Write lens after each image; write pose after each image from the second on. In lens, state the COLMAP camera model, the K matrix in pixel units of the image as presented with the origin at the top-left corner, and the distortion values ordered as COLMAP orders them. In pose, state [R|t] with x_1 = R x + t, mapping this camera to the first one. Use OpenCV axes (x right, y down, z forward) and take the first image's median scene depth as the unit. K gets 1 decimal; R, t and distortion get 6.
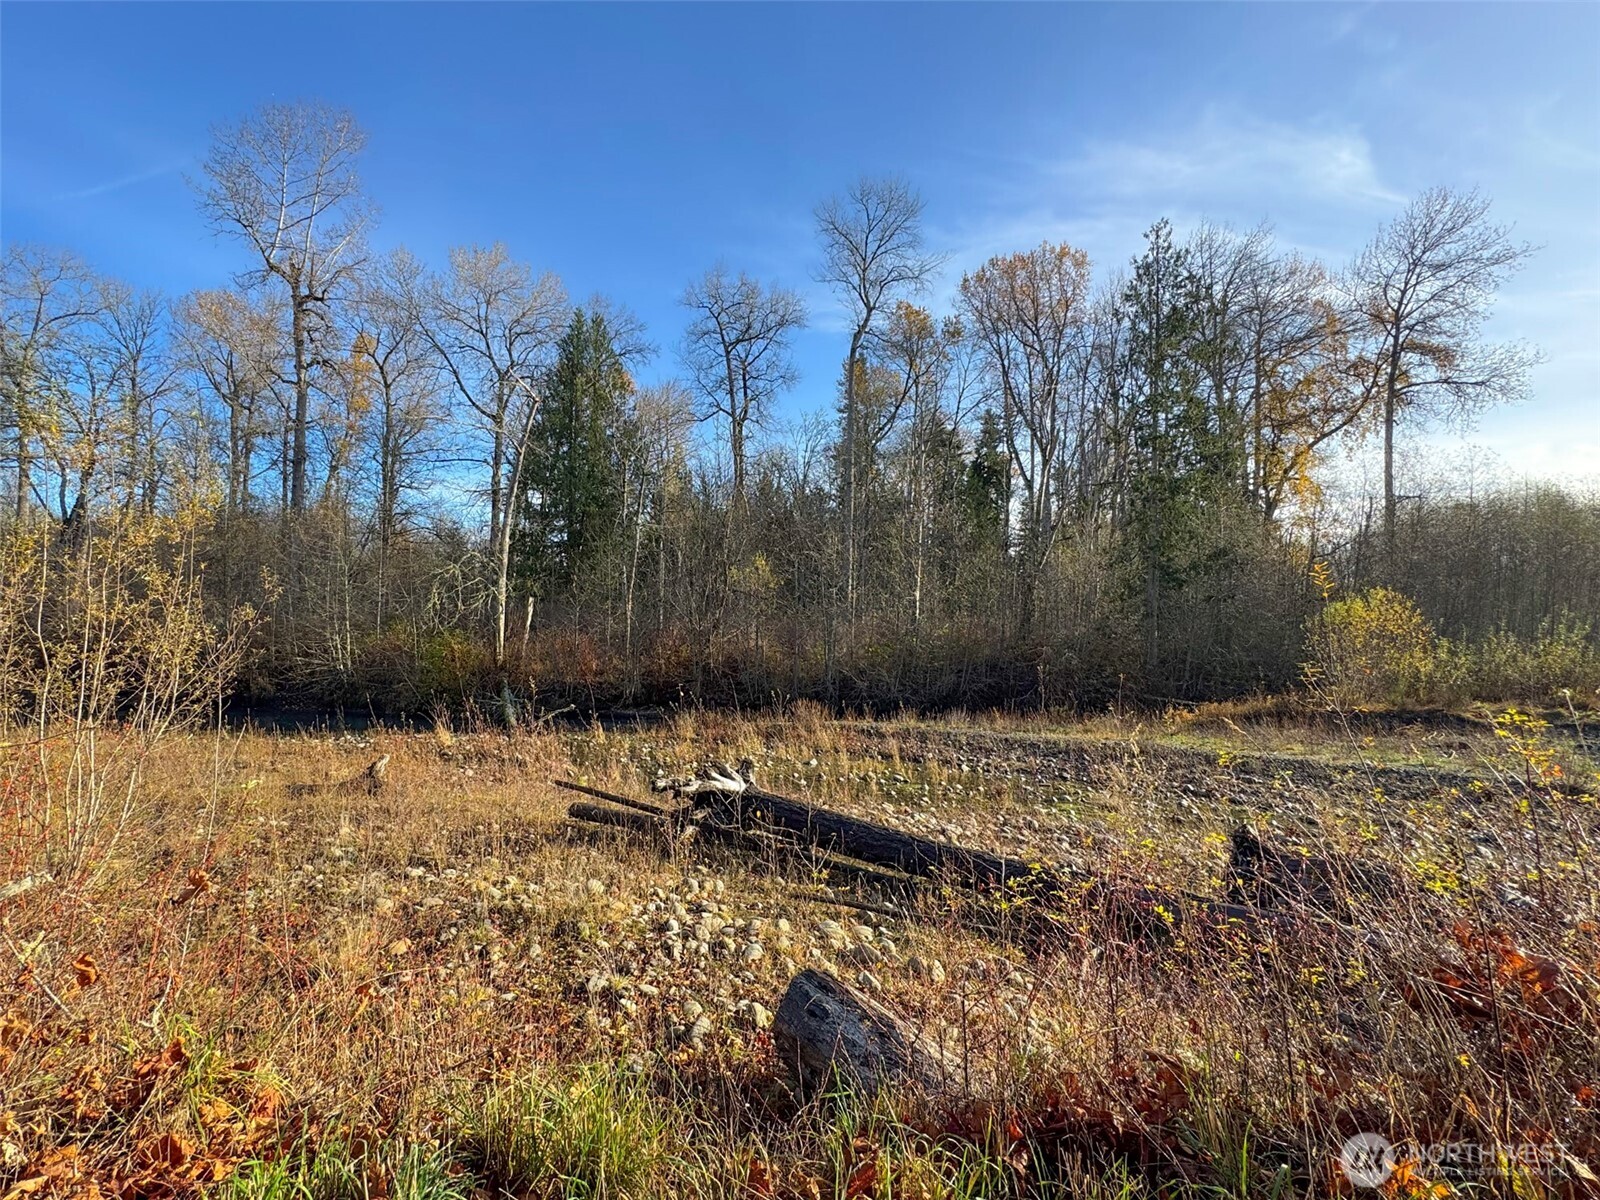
lens RADIAL K [[705.3, 0, 744.1], [0, 705.3, 610.1], [0, 0, 1]] dist [-0.001390, -0.000053]
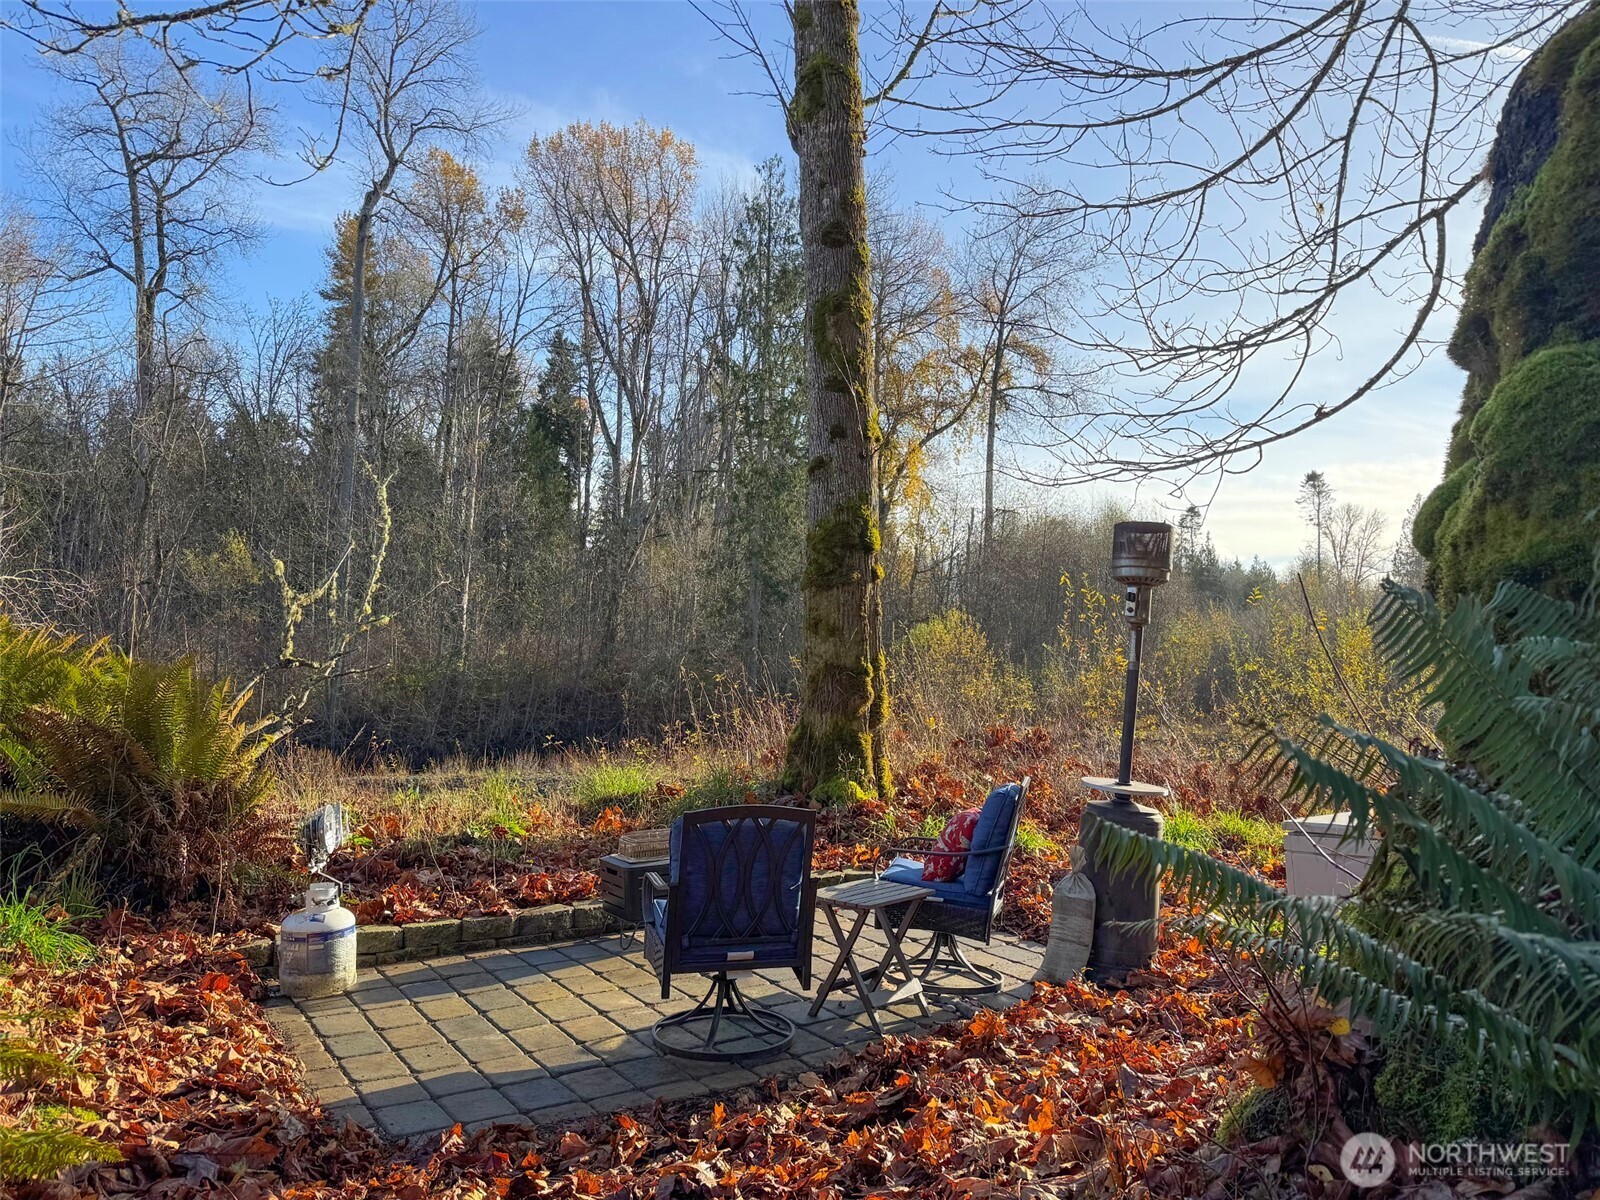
lens RADIAL K [[1145.4, 0, 800.0], [0, 1145.4, 600.0], [0, 0, 1]] dist [-0.002347, -0.004660]
pose [[0.851053, 0.031854, 0.524113, -0.042981], [-0.019699, 0.999392, -0.028753, 0.002146], [-0.524710, 0.014146, 0.851163, -0.093146]]
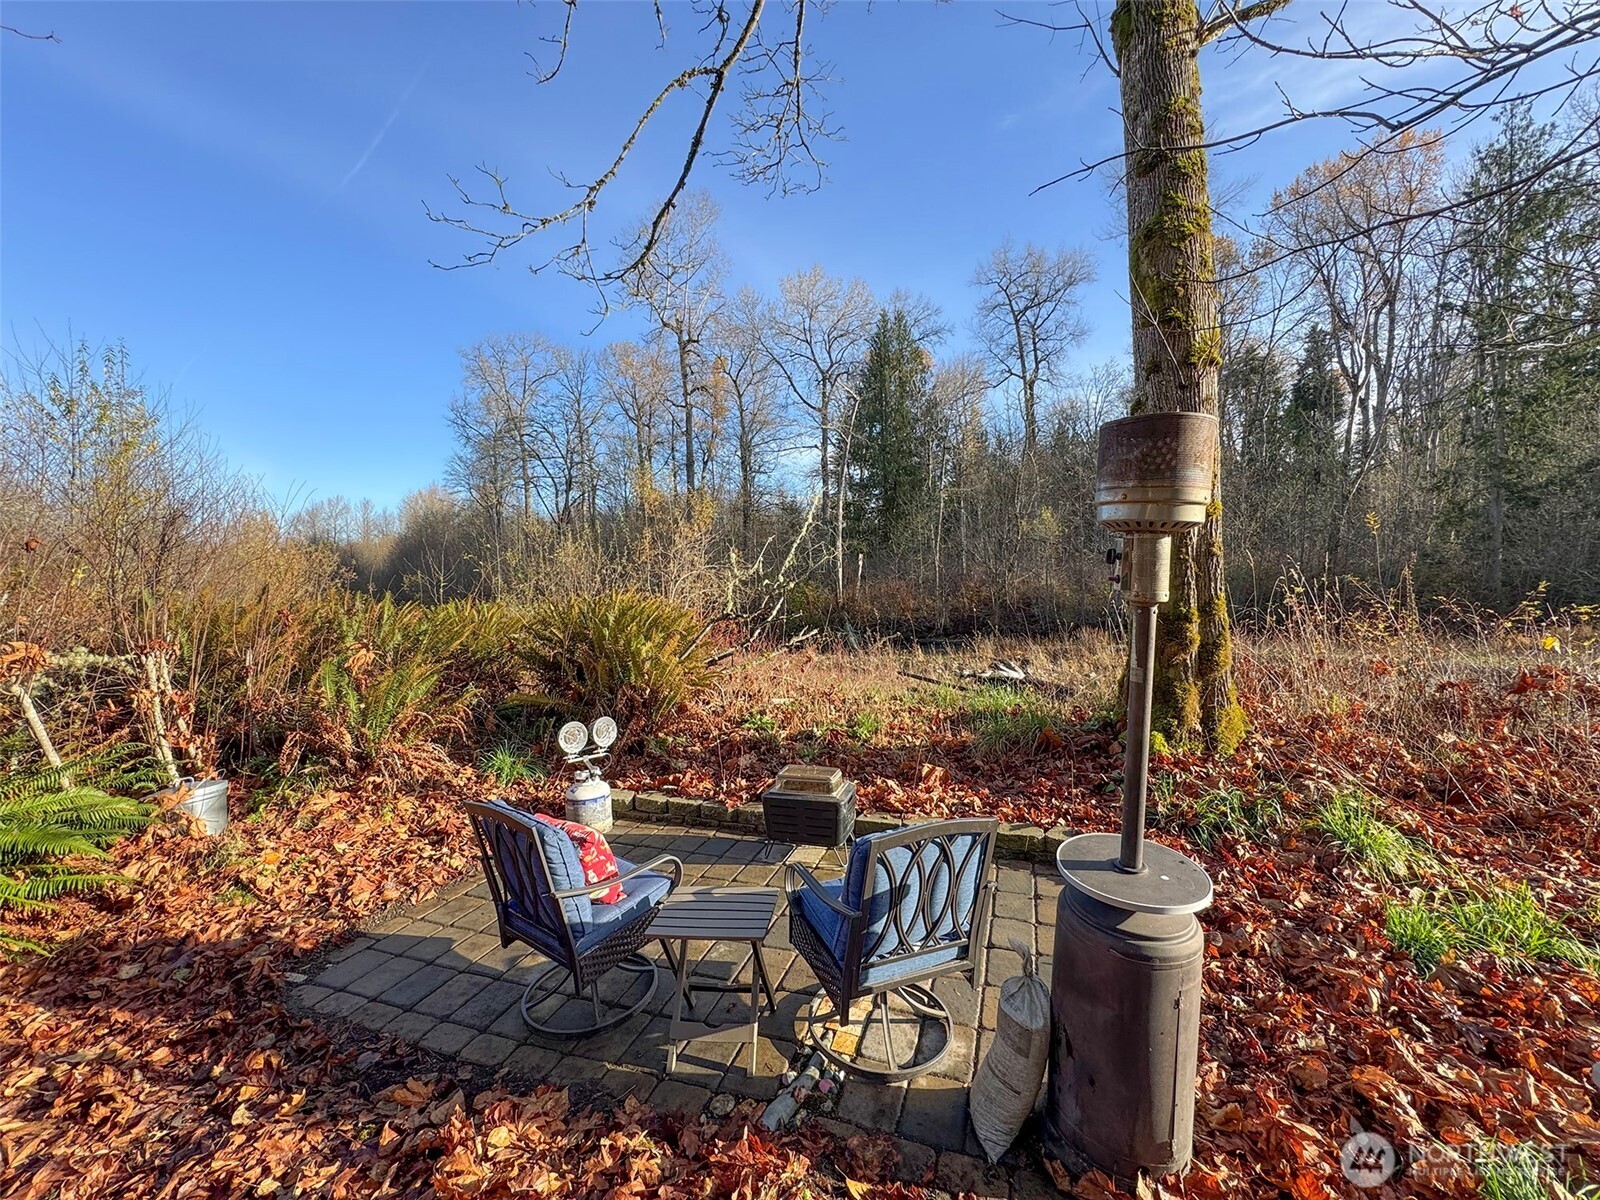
lens RADIAL K [[628.8, 0, 800.7], [0, 628.8, 593.9], [0, 0, 1]] dist [-0.002560, -0.000210]
pose [[0.930495, -0.030253, -0.365054, 0.008957], [0.049736, 0.997789, 0.044083, -0.000648], [0.362914, -0.059175, 0.929942, -0.068205]]
